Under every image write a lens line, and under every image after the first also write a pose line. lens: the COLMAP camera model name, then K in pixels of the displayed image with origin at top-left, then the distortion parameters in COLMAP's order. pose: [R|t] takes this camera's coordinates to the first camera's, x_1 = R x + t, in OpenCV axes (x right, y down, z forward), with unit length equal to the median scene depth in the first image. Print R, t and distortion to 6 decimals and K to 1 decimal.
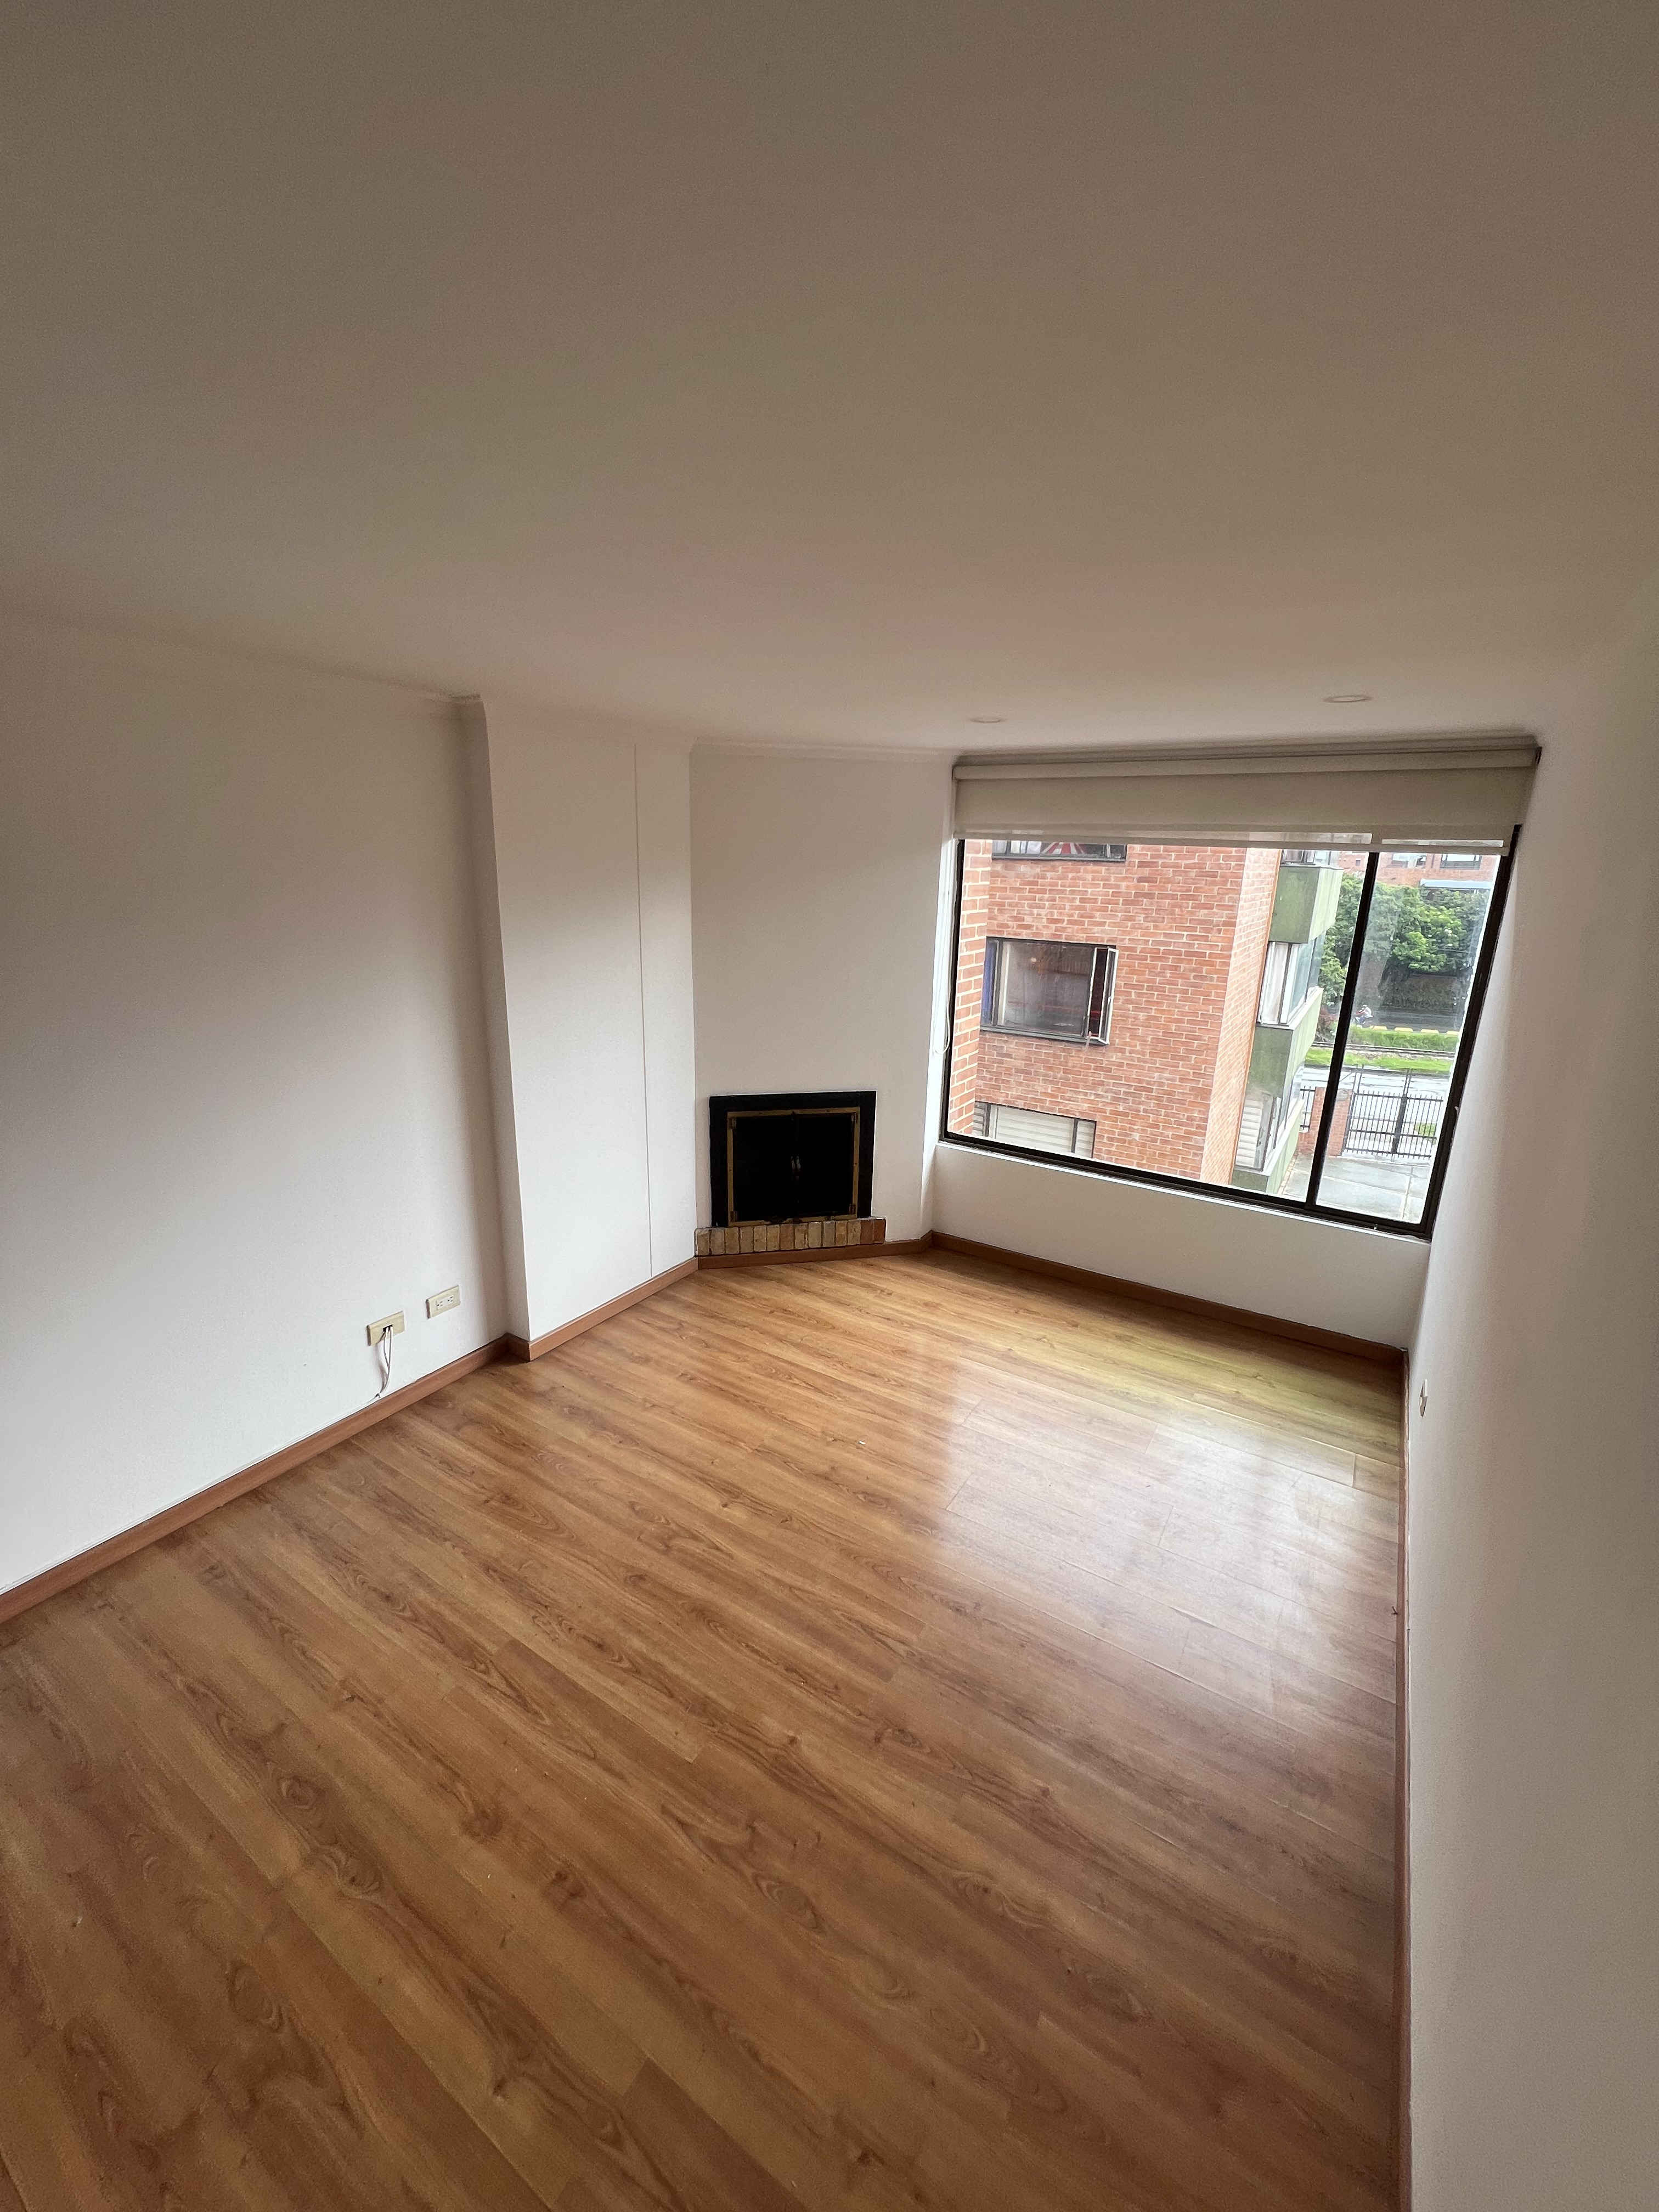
lens RADIAL K [[886.4, 0, 837.6], [0, 886.4, 1102.5], [0, 0, 1]] dist [-0.003499, 0.000614]
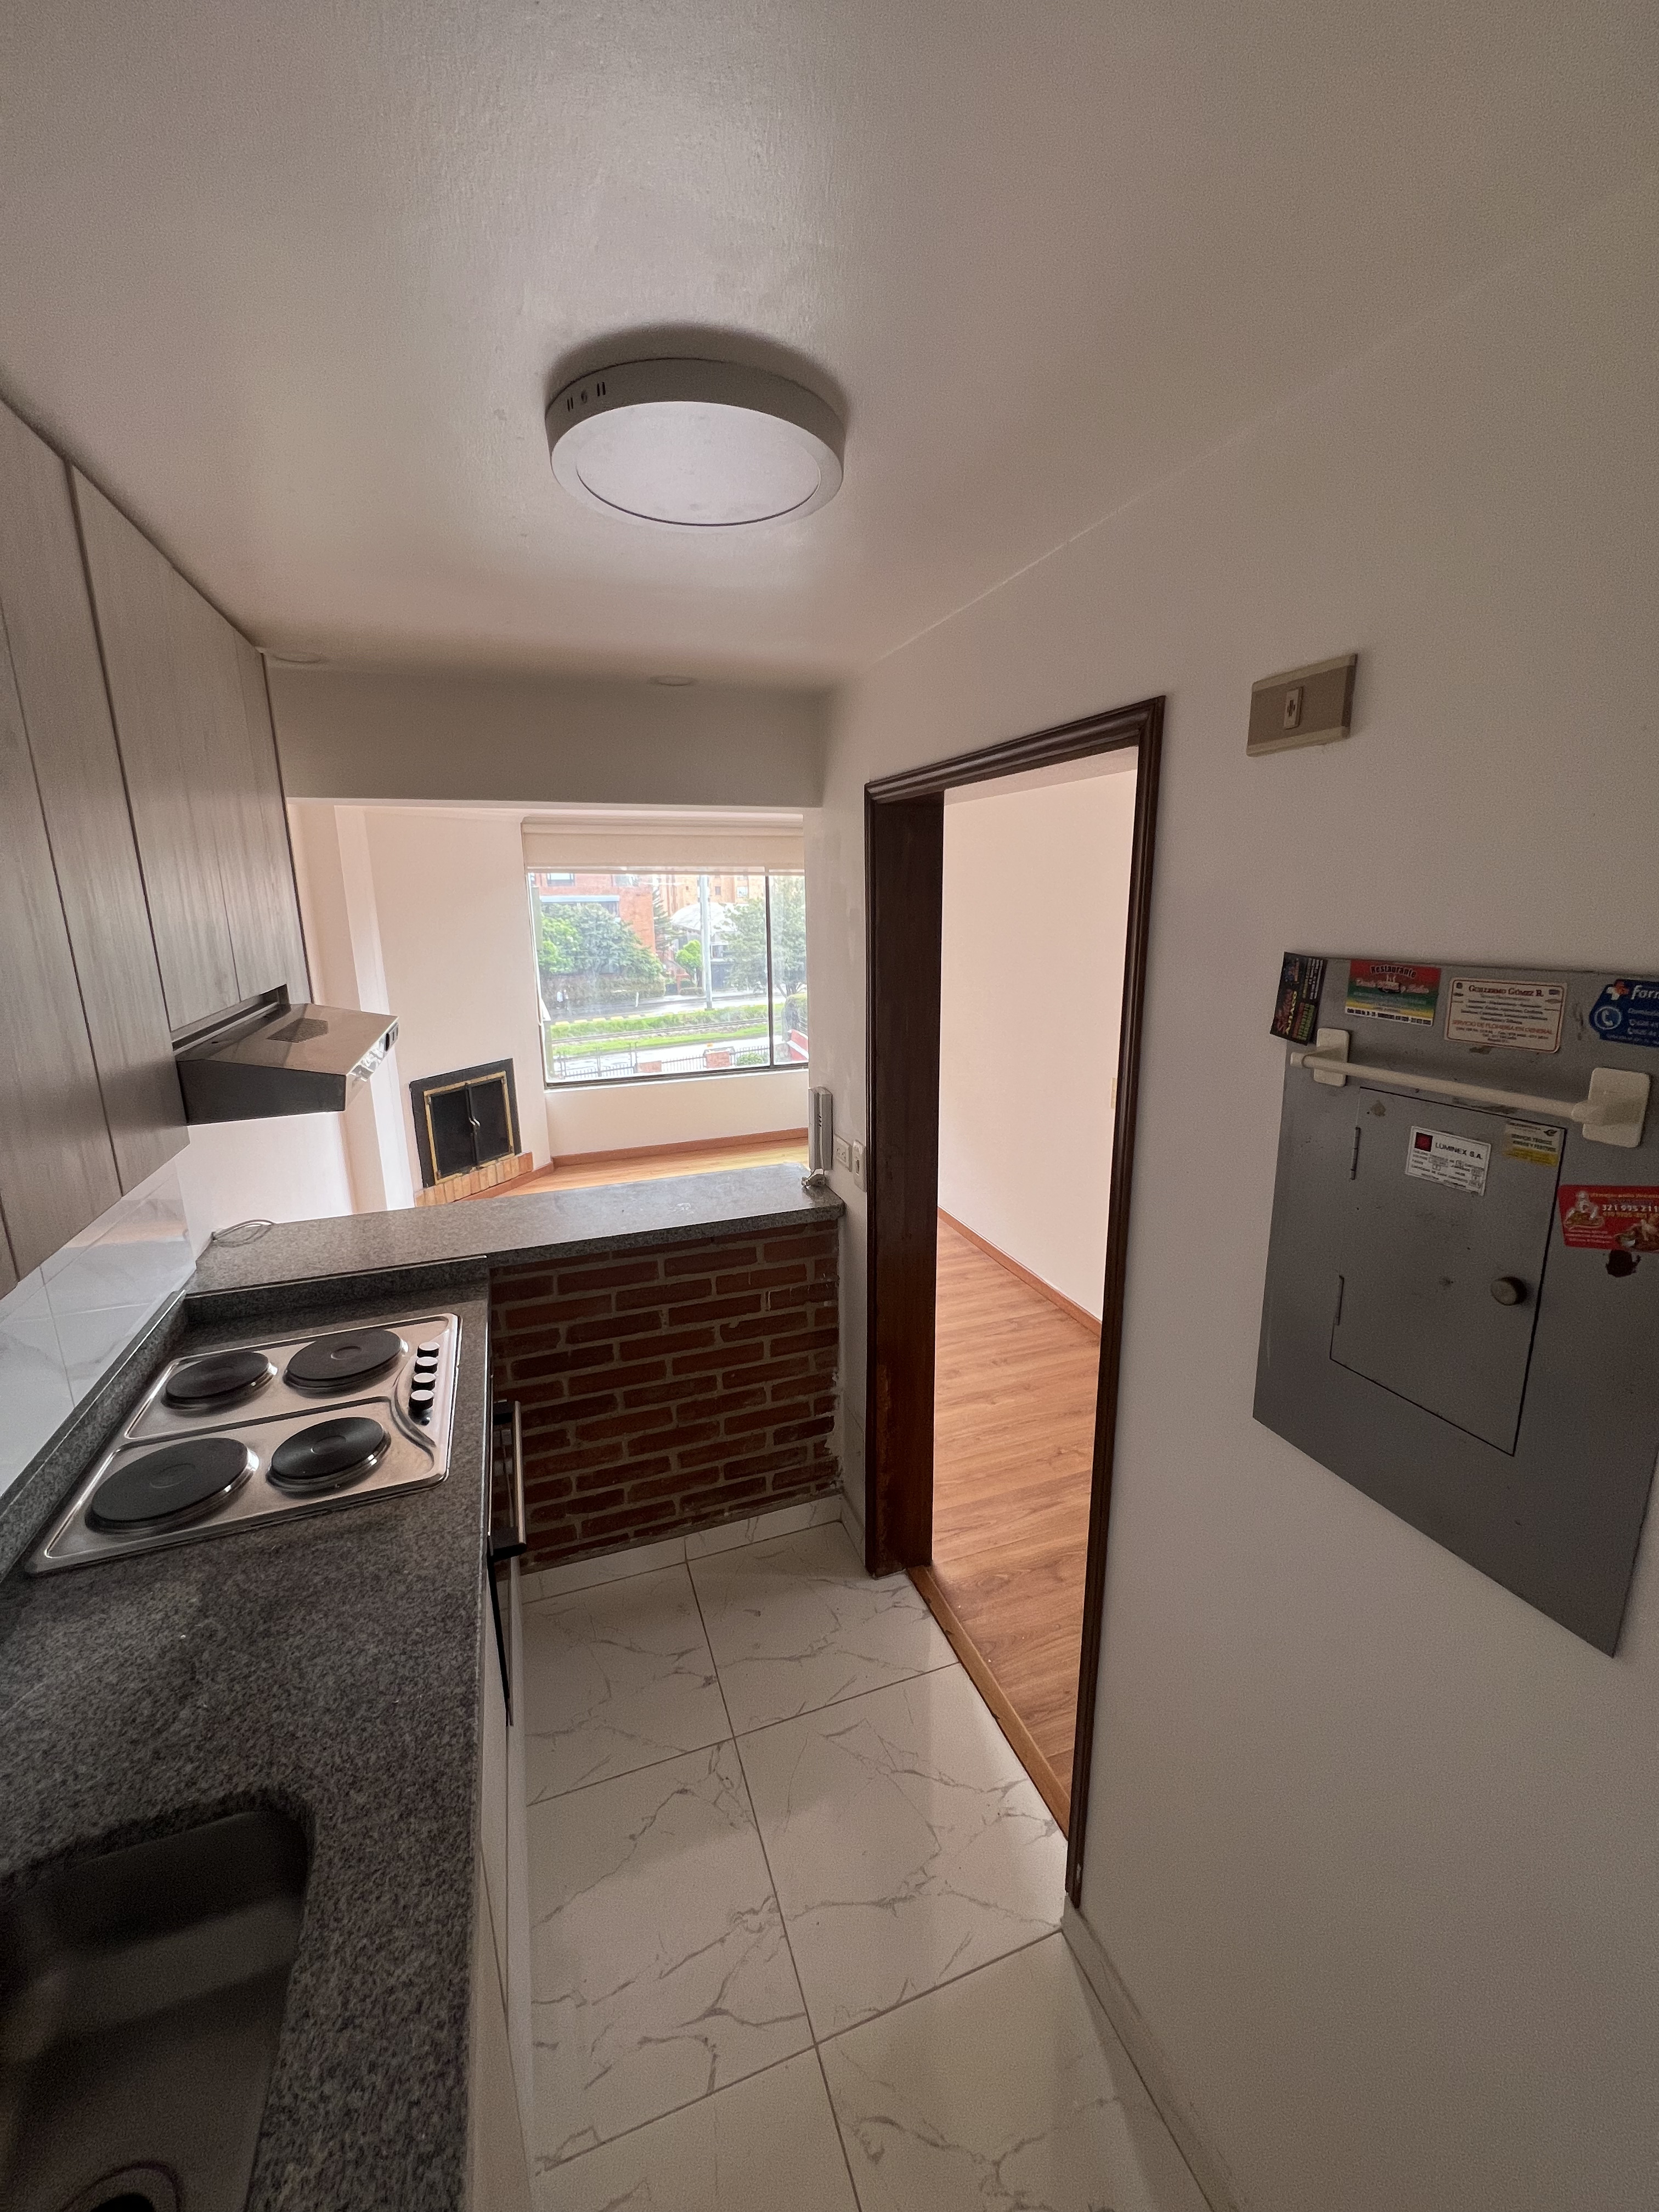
lens RADIAL K [[886.4, 0, 837.6], [0, 886.4, 1102.5], [0, 0, 1]] dist [-0.003499, 0.000614]
pose [[0.611807, -0.218070, 0.760354, -0.698450], [0.236860, 0.967646, 0.086936, 0.053591], [-0.754712, 0.126909, 0.643664, -0.246266]]
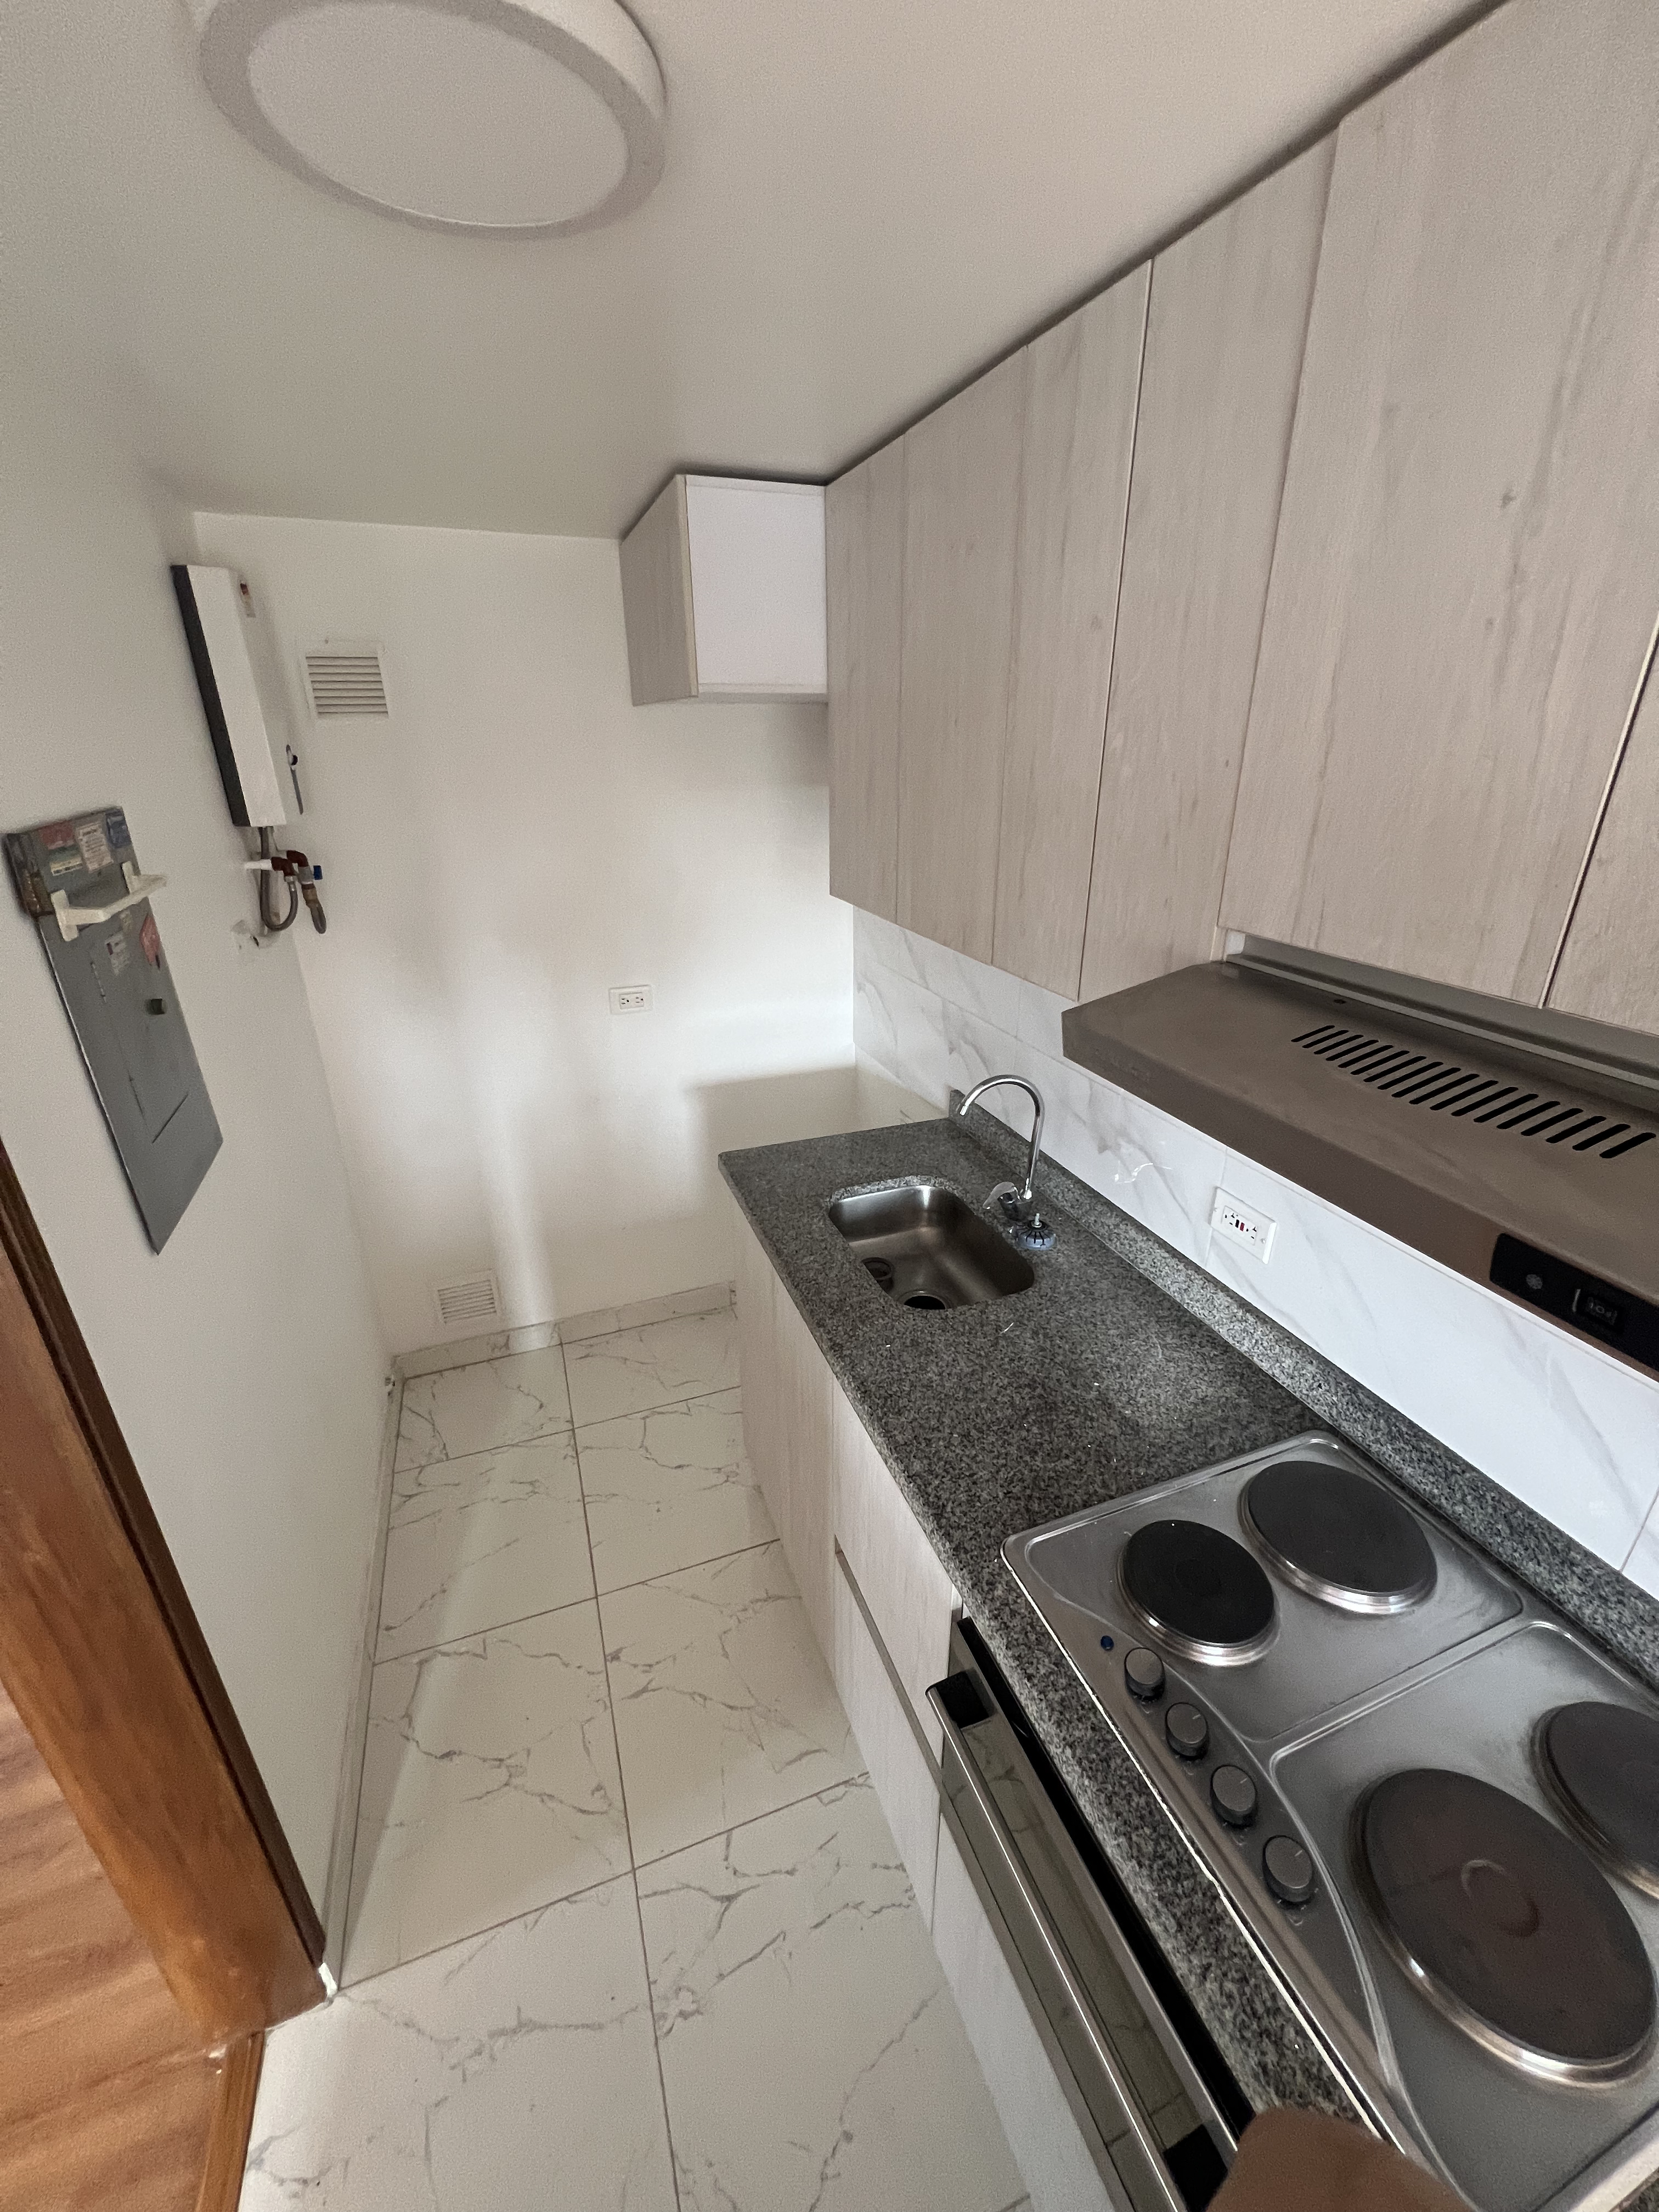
lens RADIAL K [[886.4, 0, 837.6], [0, 886.4, 1102.5], [0, 0, 1]] dist [-0.003499, 0.000614]
pose [[-0.603242, 0.283483, -0.745477, -0.384145], [-0.223955, 0.836885, 0.499467, -0.042450], [0.765469, 0.468253, -0.441357, 0.111082]]
